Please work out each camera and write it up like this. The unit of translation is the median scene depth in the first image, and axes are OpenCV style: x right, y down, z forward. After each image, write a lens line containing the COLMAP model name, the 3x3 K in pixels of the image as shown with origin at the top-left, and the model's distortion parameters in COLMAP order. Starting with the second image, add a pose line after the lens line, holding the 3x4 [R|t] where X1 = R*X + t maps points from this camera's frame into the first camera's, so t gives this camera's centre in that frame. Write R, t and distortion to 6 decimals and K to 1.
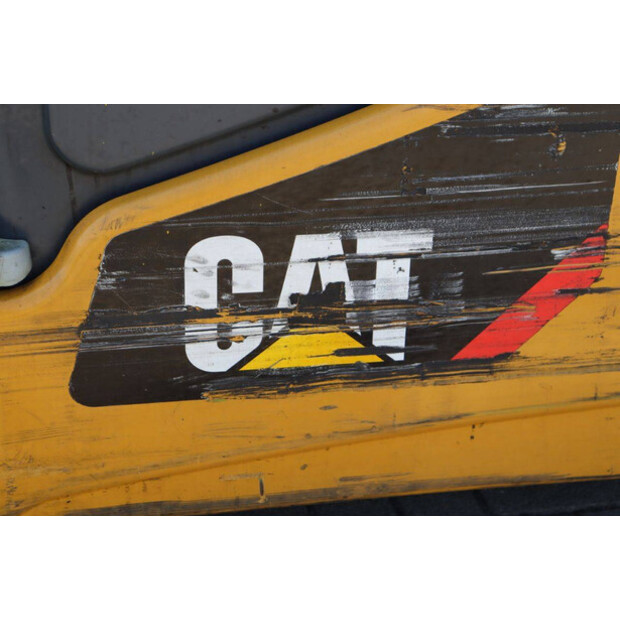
lens RADIAL K [[1449.8, 0, 312.4], [0, 1449.8, 311.6], [0, 0, 1]] dist [0.448165, 0.000000]
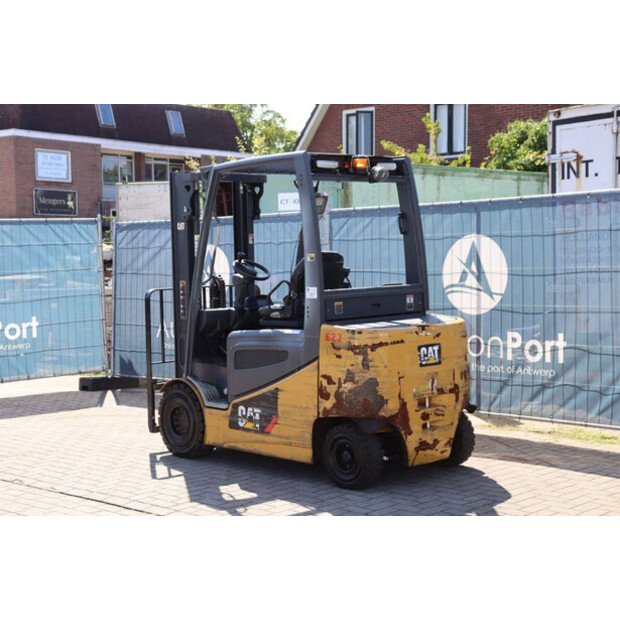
lens RADIAL K [[1084.7, 0, 313.3], [0, 1084.7, 312.2], [0, 0, 1]] dist [0.215873, 0.000000]
pose [[0.549754, 0.028917, -0.834826, 4.607360], [-0.355110, 0.912687, -0.202235, 0.488102], [0.756087, 0.407634, 0.512022, -1.699102]]
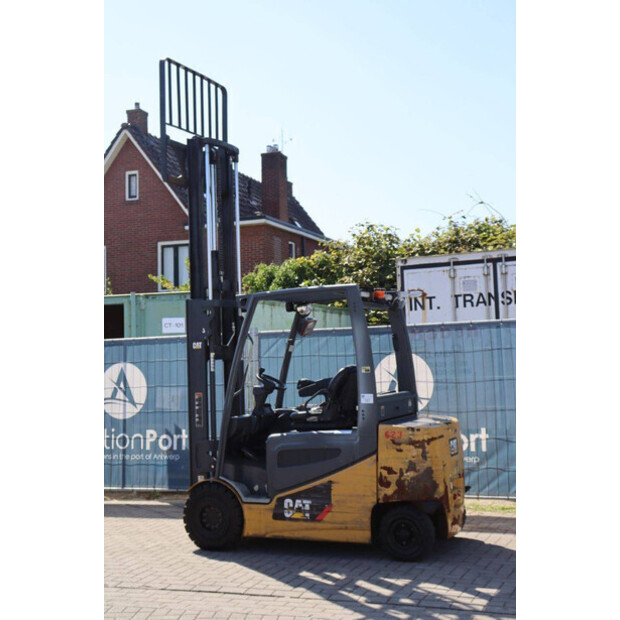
lens RADIAL K [[927.2, 0, 310.8], [0, 927.2, 309.0], [0, 0, 1]] dist [0.125381, 0.000000]
pose [[0.824898, -0.063767, -0.561673, 3.126809], [-0.221934, 0.877301, -0.425544, 1.243578], [0.519892, 0.475685, 0.709532, -3.281554]]
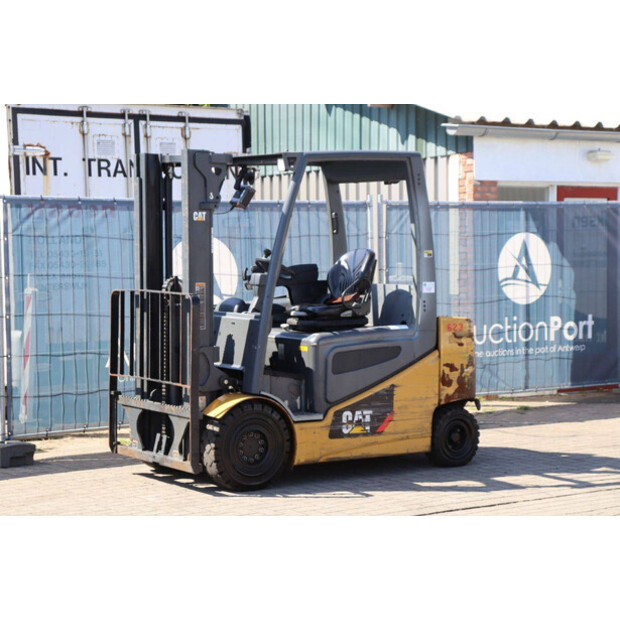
lens RADIAL K [[1449.8, 0, 310.2], [0, 1449.8, 295.4], [0, 0, 1]] dist [0.448165, 0.000000]
pose [[0.916532, -0.024649, 0.399202, -2.908897], [0.189552, 0.905661, -0.379274, 1.997275], [-0.352193, 0.423286, 0.834739, -4.848105]]
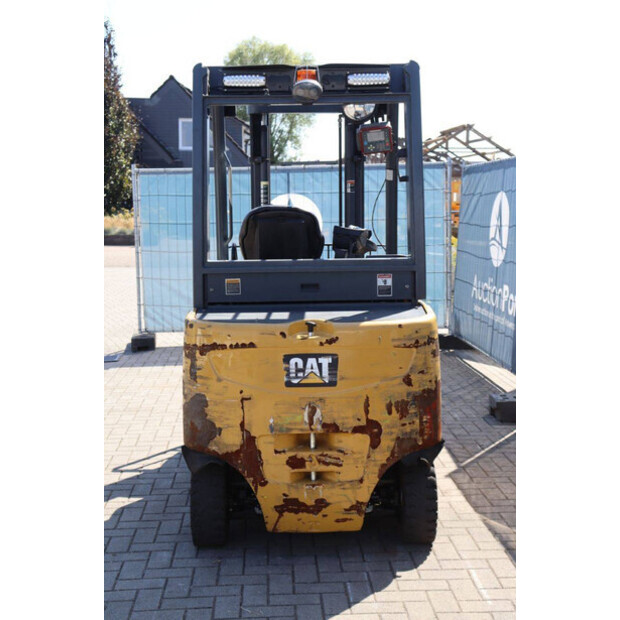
lens RADIAL K [[963.1, 0, 311.2], [0, 963.1, 309.7], [0, 0, 1]] dist [0.138090, 0.000000]
pose [[-0.165843, 0.103985, -0.980655, 3.529001], [-0.440824, 0.881723, 0.168044, -1.175792], [0.882140, 0.460165, -0.100388, 1.552419]]
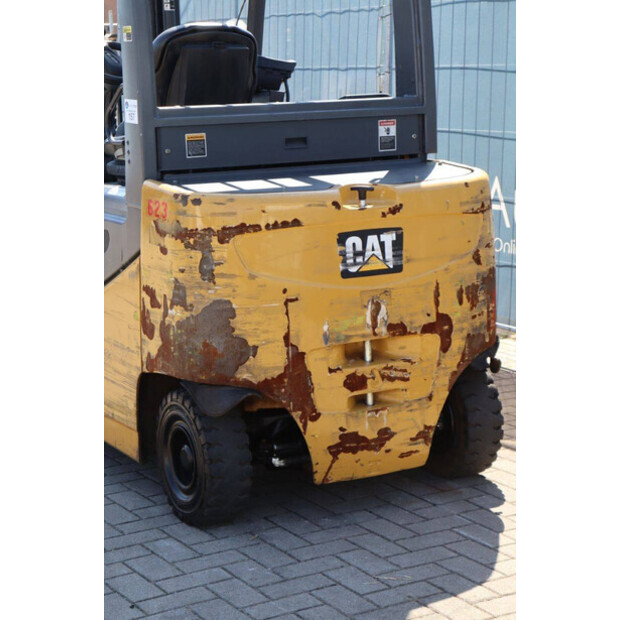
lens RADIAL K [[1449.8, 0, 305.6], [0, 1449.8, 313.2], [0, 0, 1]] dist [0.448165, 0.000000]
pose [[0.316970, 0.153262, -0.935971, 3.622693], [-0.410504, 0.911801, 0.010285, -0.389410], [0.854995, 0.380960, 0.351928, 0.179548]]
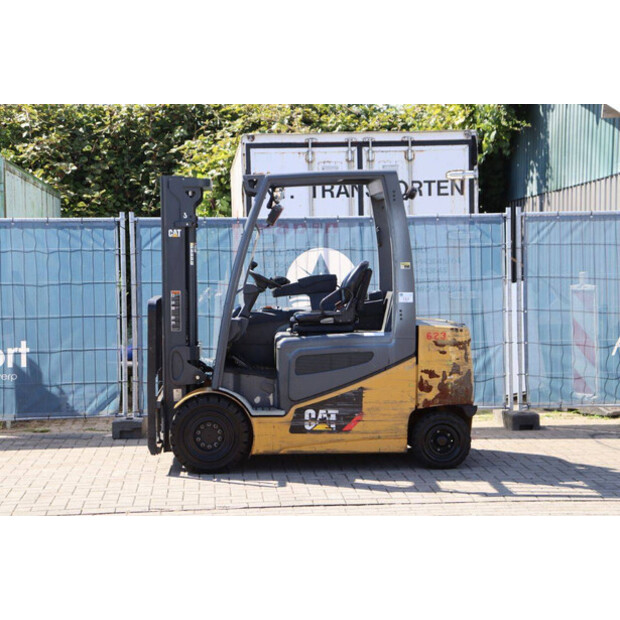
lens RADIAL K [[1284.1, 0, 309.3], [0, 1284.1, 306.1], [0, 0, 1]] dist [0.361020, 0.000000]
pose [[0.991223, -0.010498, -0.131787, 0.808142], [-0.045243, 0.909716, -0.412759, 2.181821], [0.124221, 0.415099, 0.901256, -5.167174]]
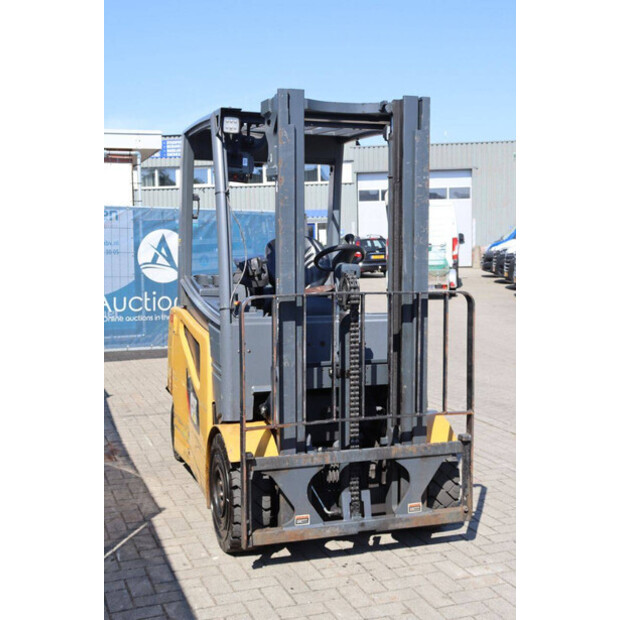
lens RADIAL K [[804.3, 0, 311.3], [0, 804.3, 312.6], [0, 0, 1]] dist [0.060008, 0.000000]
pose [[-0.139305, -0.089803, 0.986169, -3.431718], [0.450044, 0.881348, 0.143830, -1.068240], [-0.882074, 0.463855, -0.082361, 1.330630]]
